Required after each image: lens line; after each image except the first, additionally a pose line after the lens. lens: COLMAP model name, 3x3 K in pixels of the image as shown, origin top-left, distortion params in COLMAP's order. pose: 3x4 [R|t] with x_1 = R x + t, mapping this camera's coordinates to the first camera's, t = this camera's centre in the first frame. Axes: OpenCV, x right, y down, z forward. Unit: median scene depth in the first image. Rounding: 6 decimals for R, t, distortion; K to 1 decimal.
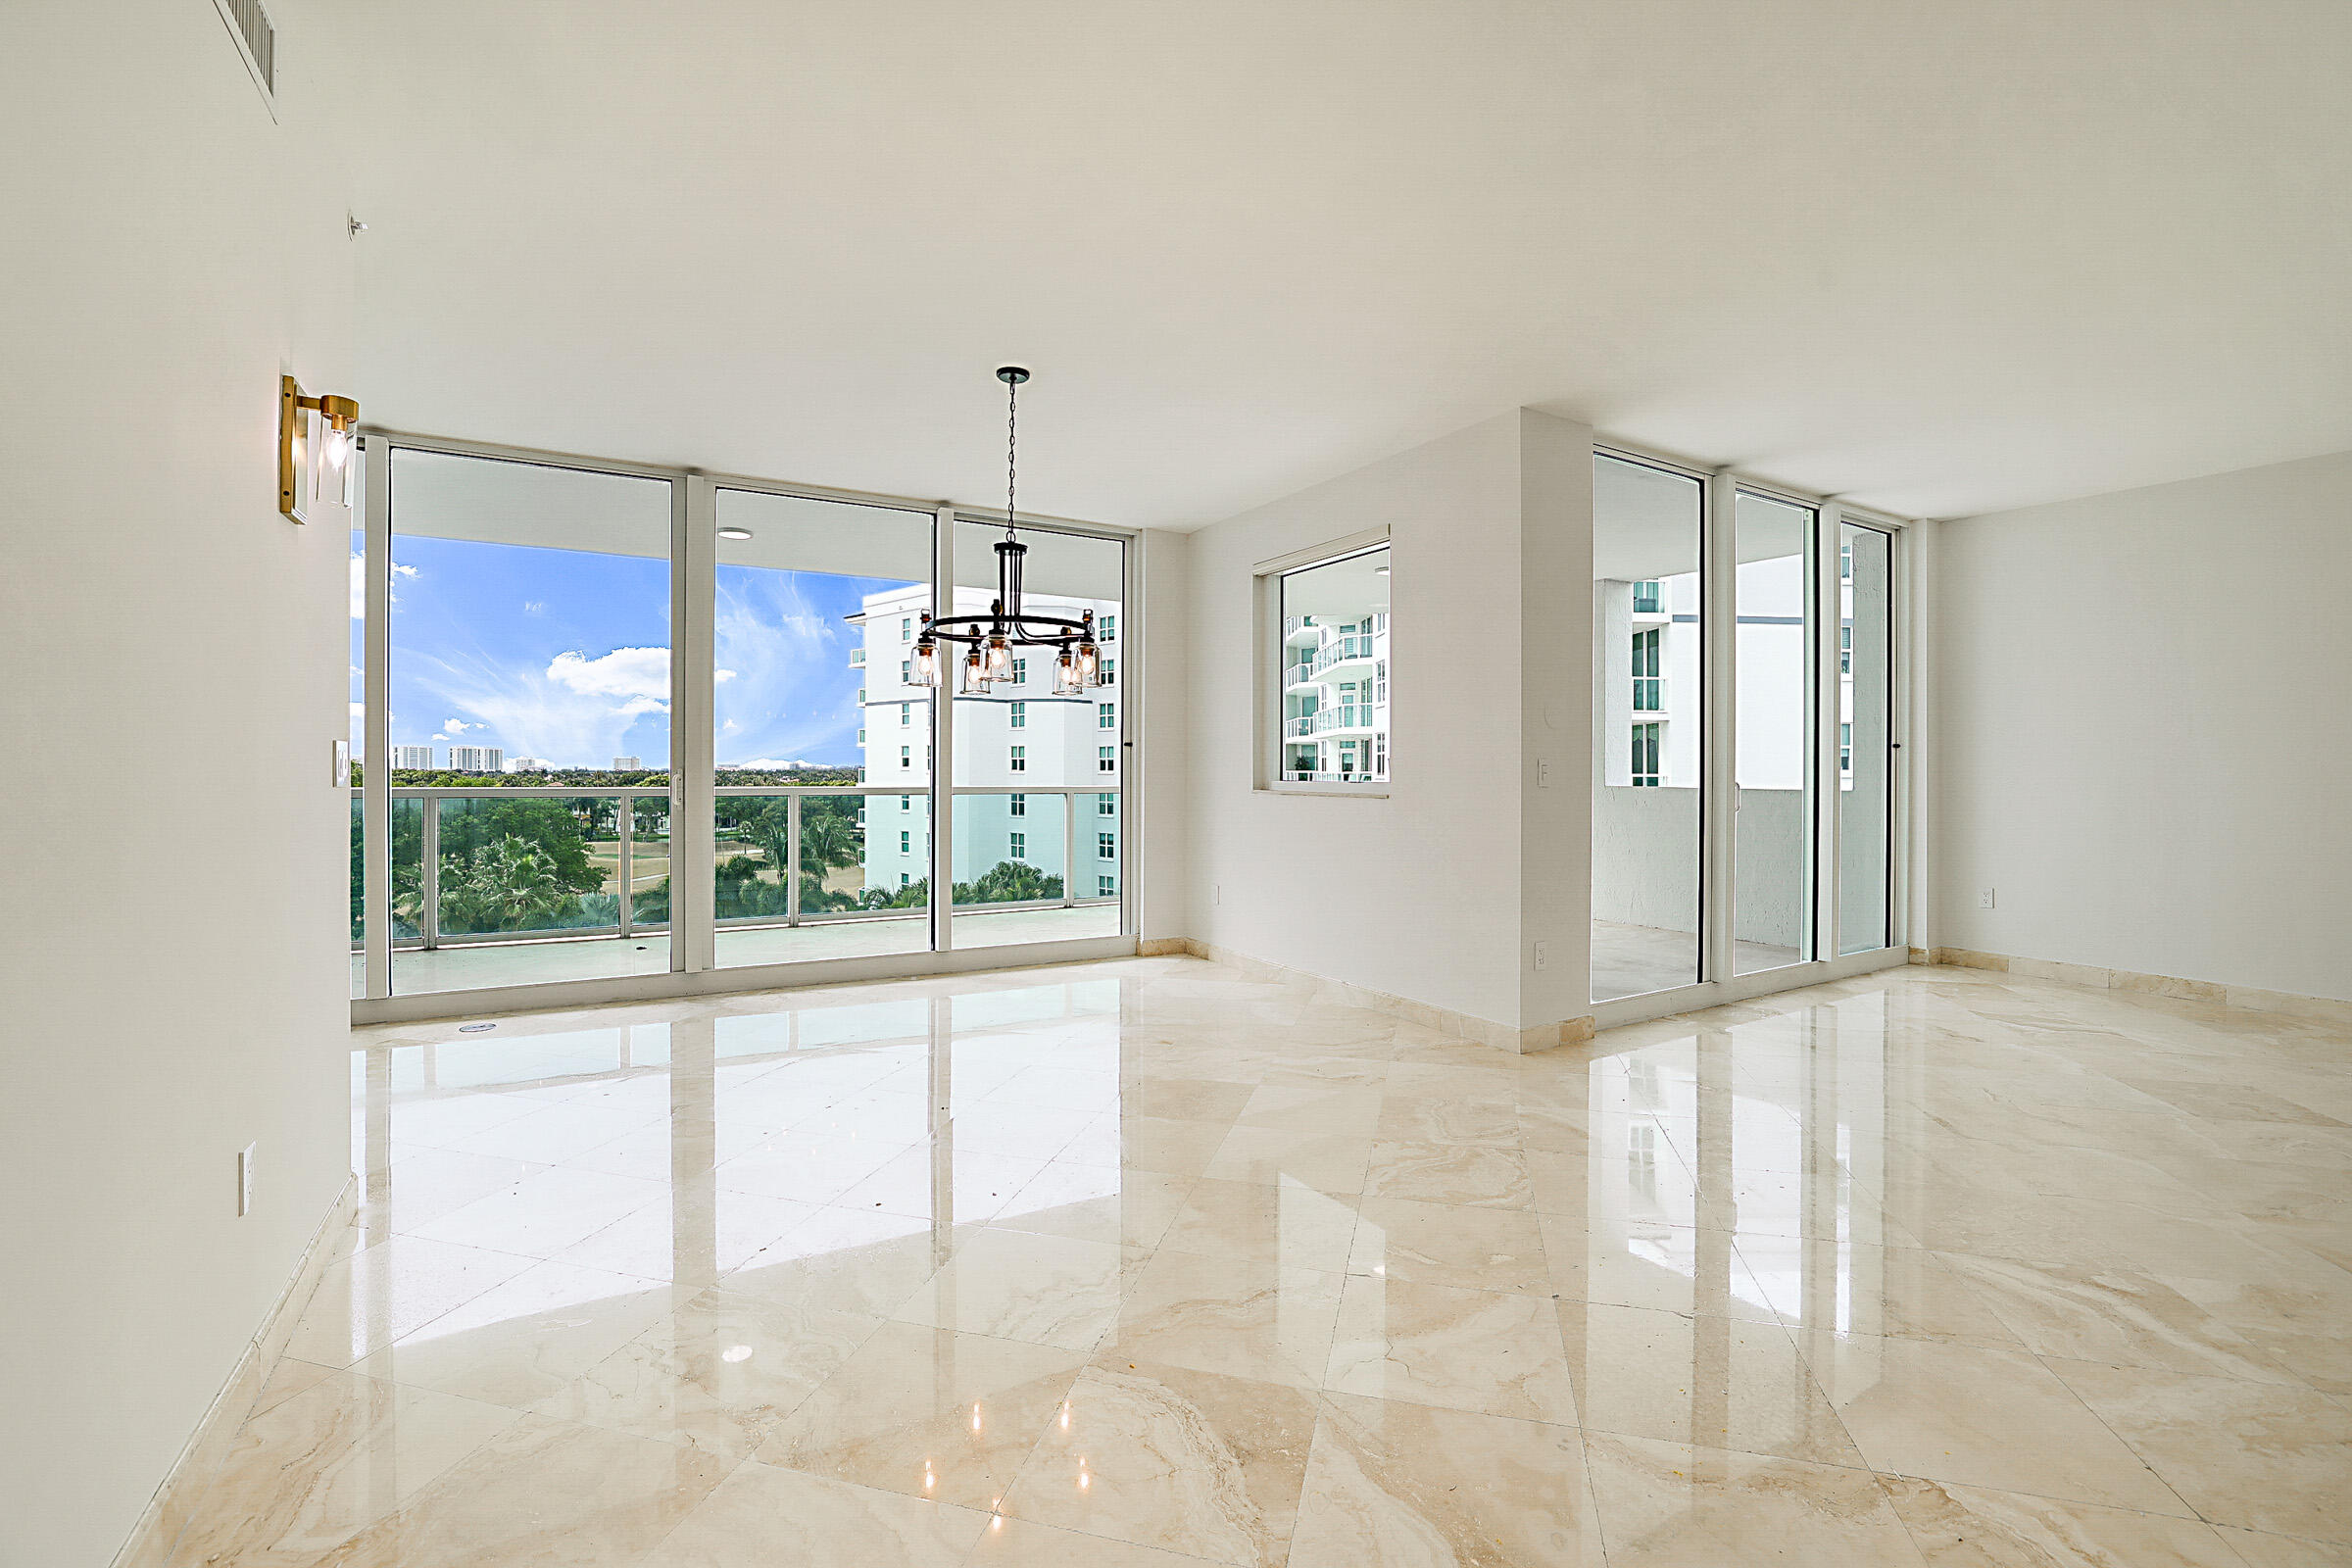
lens RADIAL K [[1014.1, 0, 1179.8], [0, 1014.1, 769.2], [0, 0, 1]] dist [-0.044622, 0.016753]
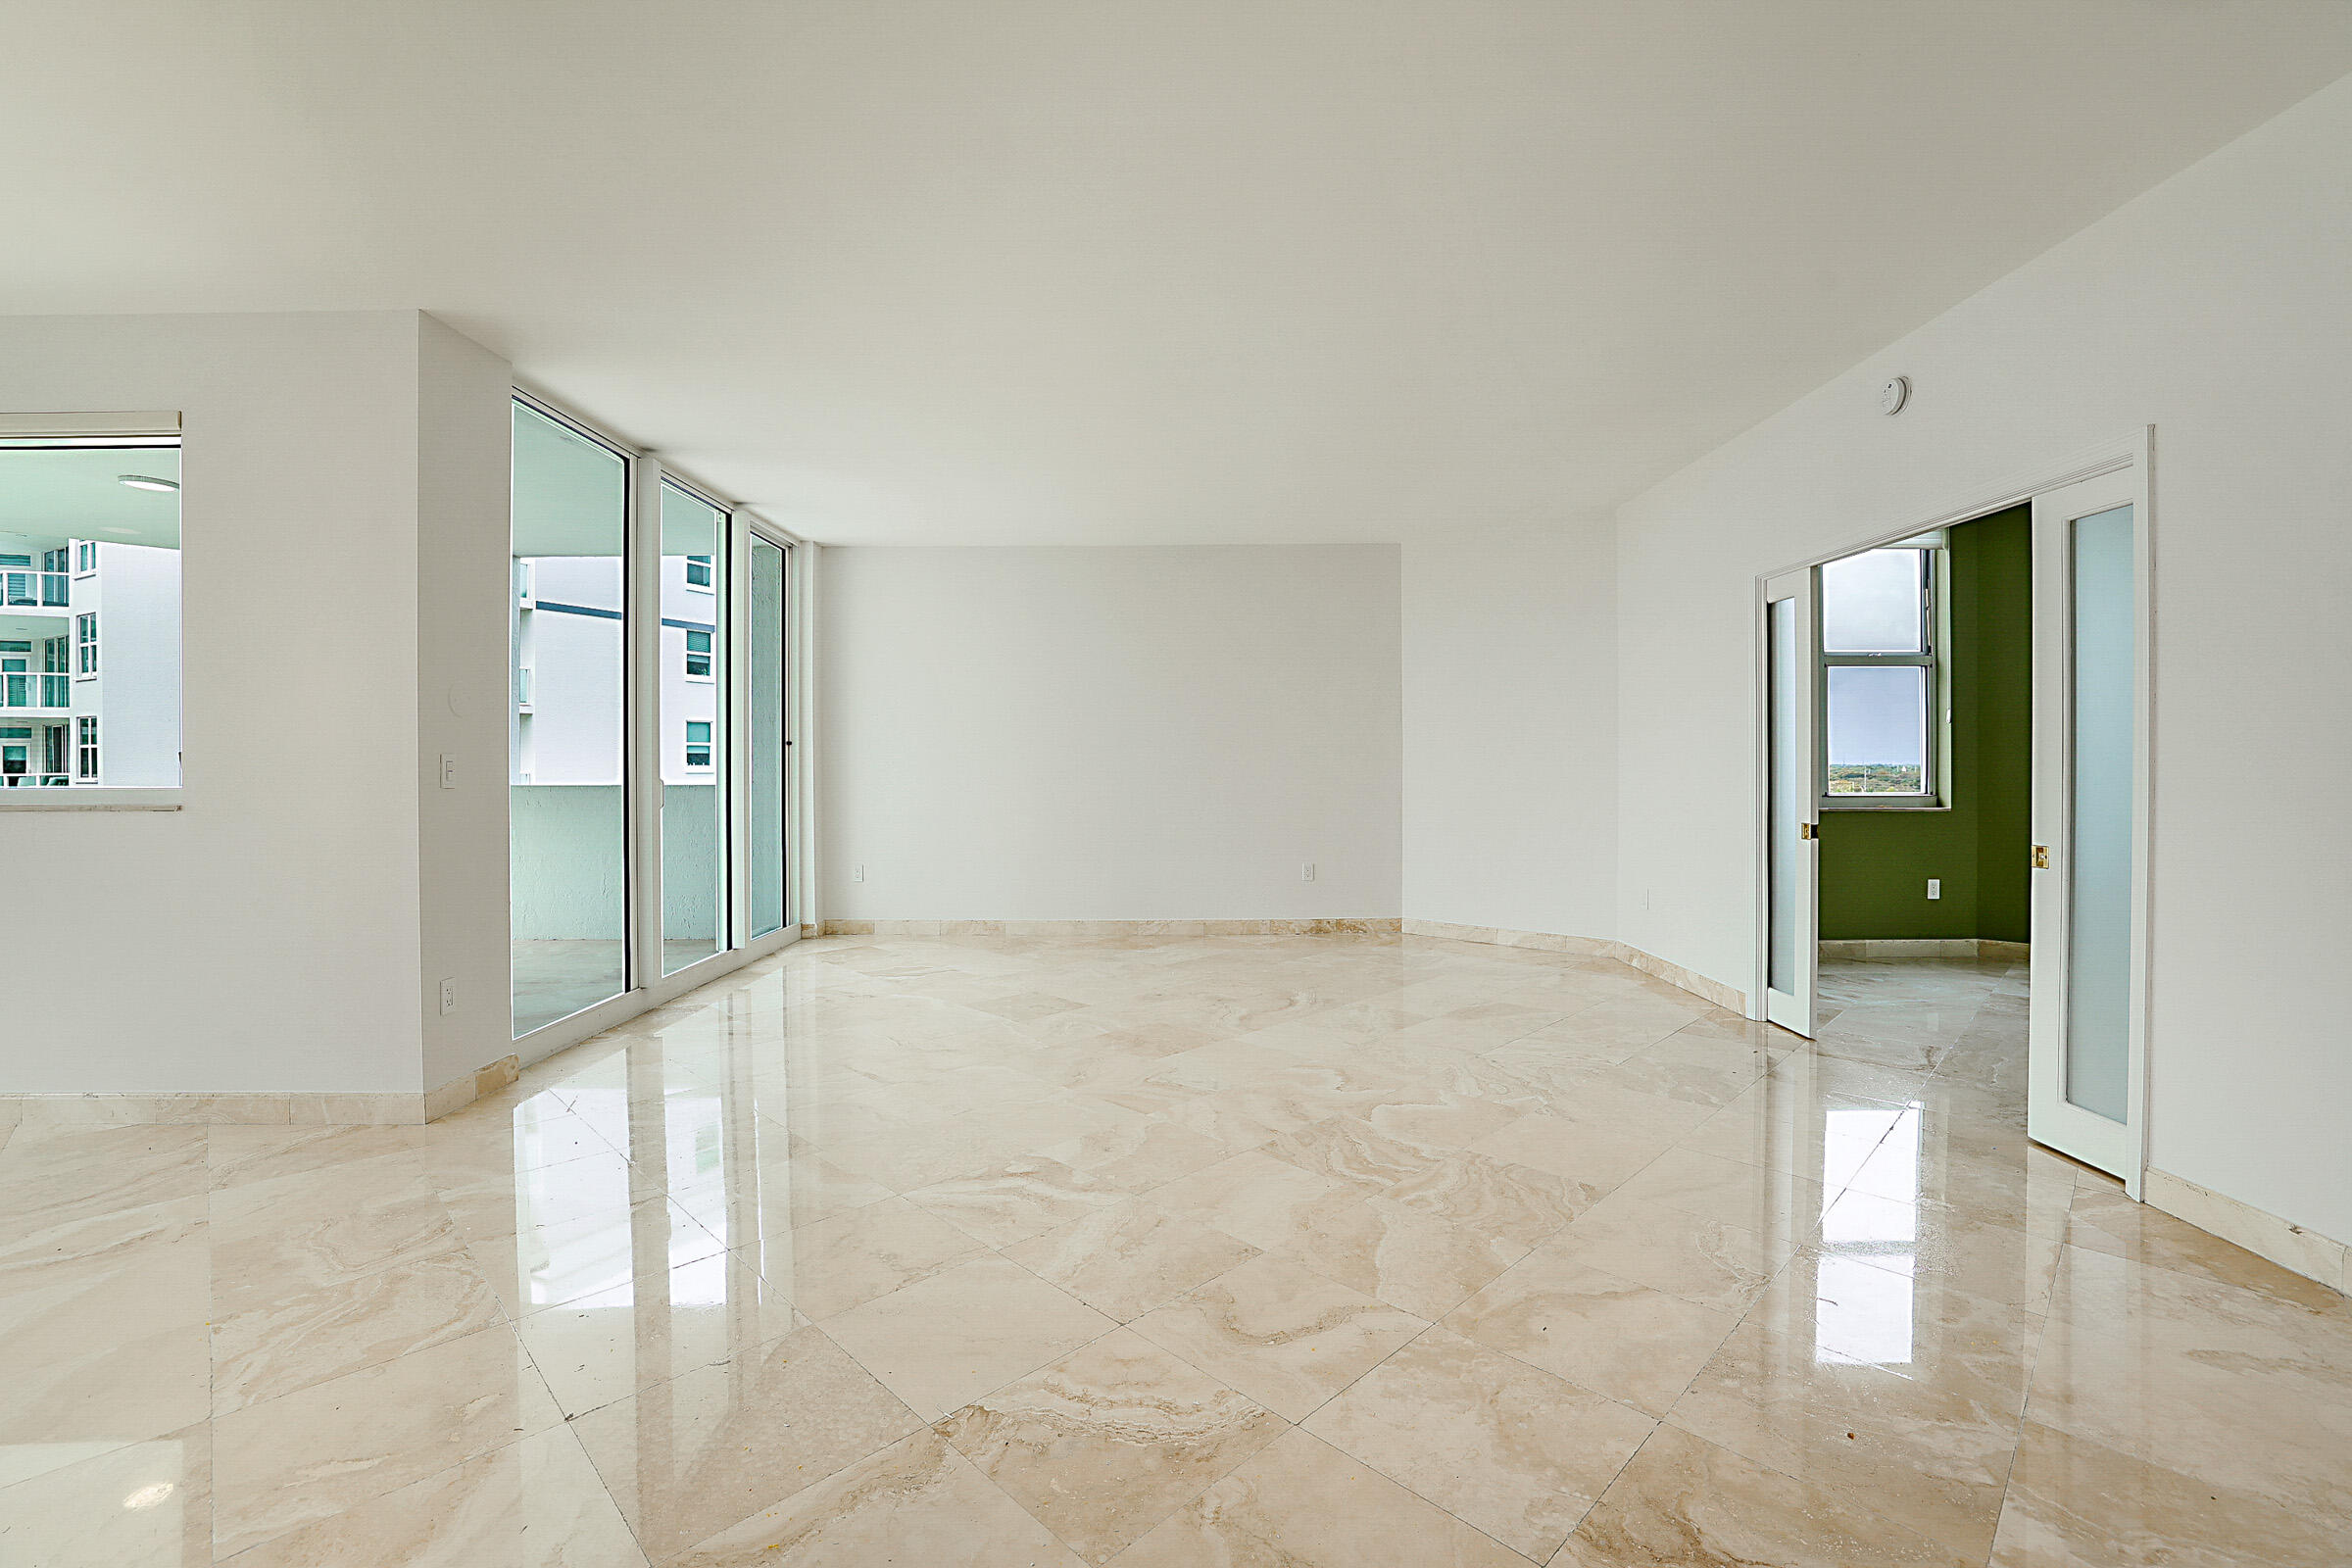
lens RADIAL K [[1014.1, 0, 1179.8], [0, 1014.1, 769.2], [0, 0, 1]] dist [-0.044622, 0.016753]
pose [[0.508552, -0.008811, 0.860986, -0.024852], [0.005941, 0.999960, 0.006723, 0.000335], [-0.861011, 0.001696, 0.508584, 0.071783]]
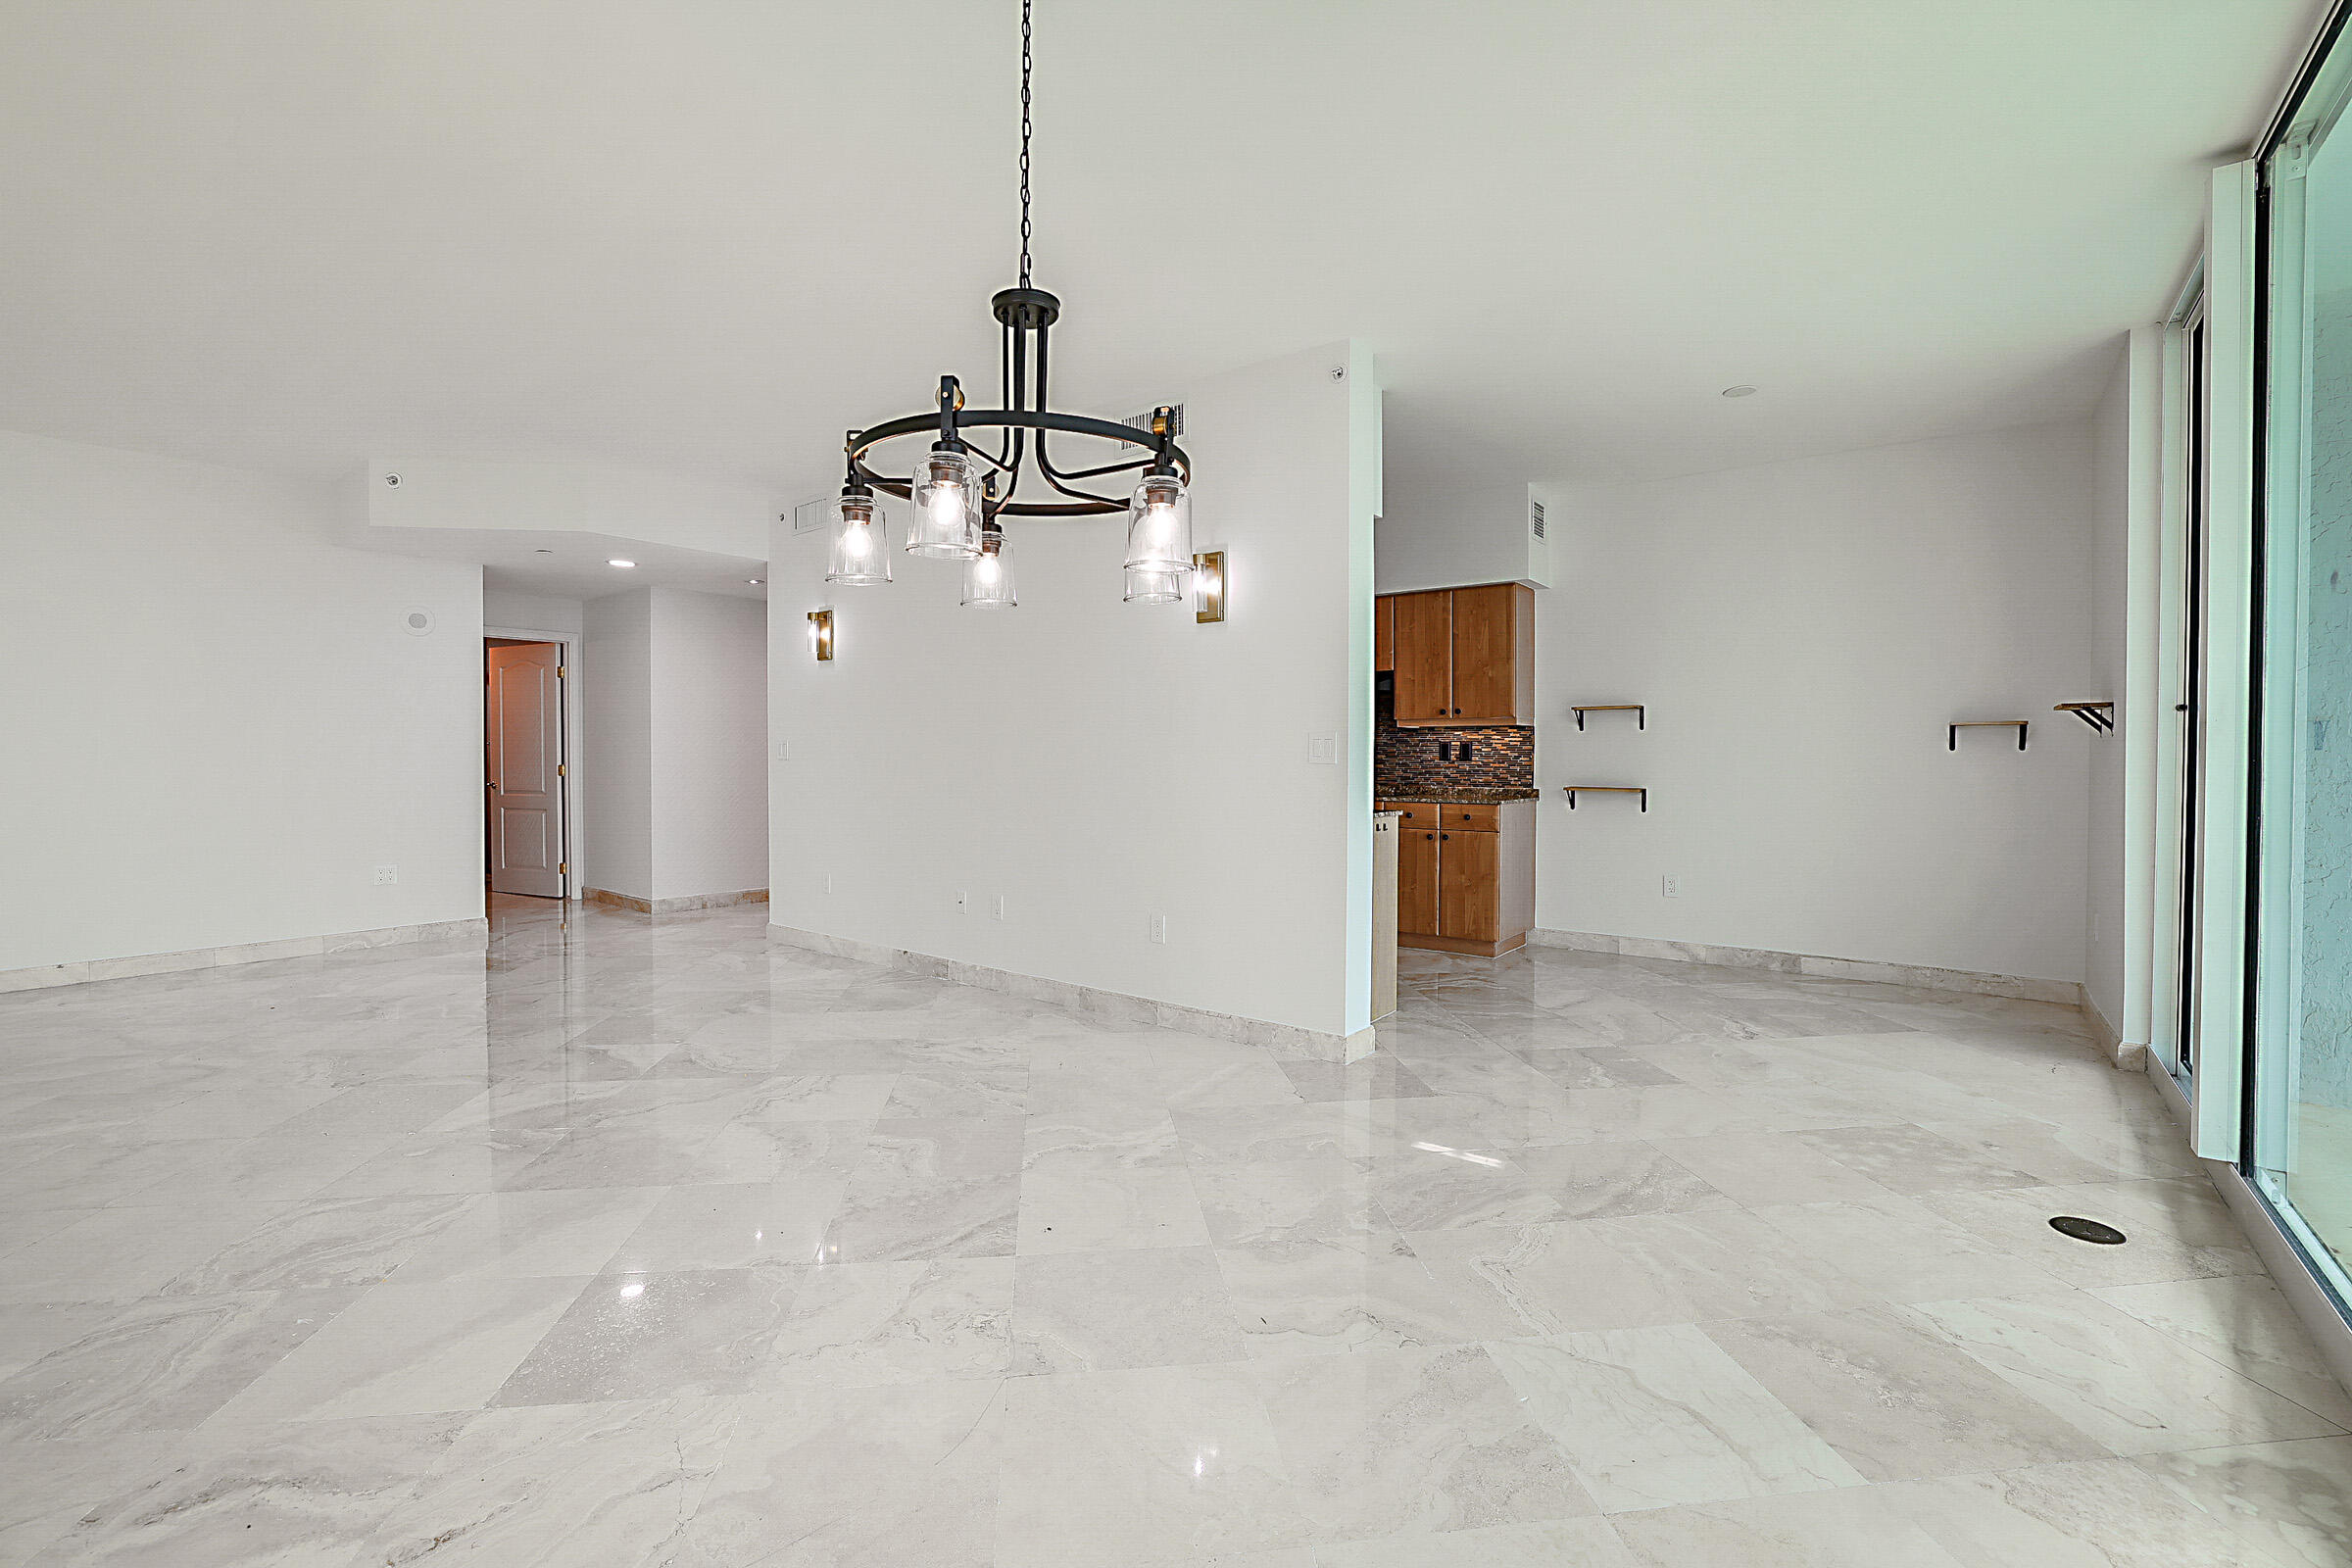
lens RADIAL K [[1014.1, 0, 1179.8], [0, 1014.1, 769.2], [0, 0, 1]] dist [-0.044622, 0.016753]
pose [[-0.927006, -0.002563, -0.375038, -0.036981], [-0.008013, 0.999884, 0.012975, 0.004022], [0.374961, 0.015033, -0.926919, 1.141011]]
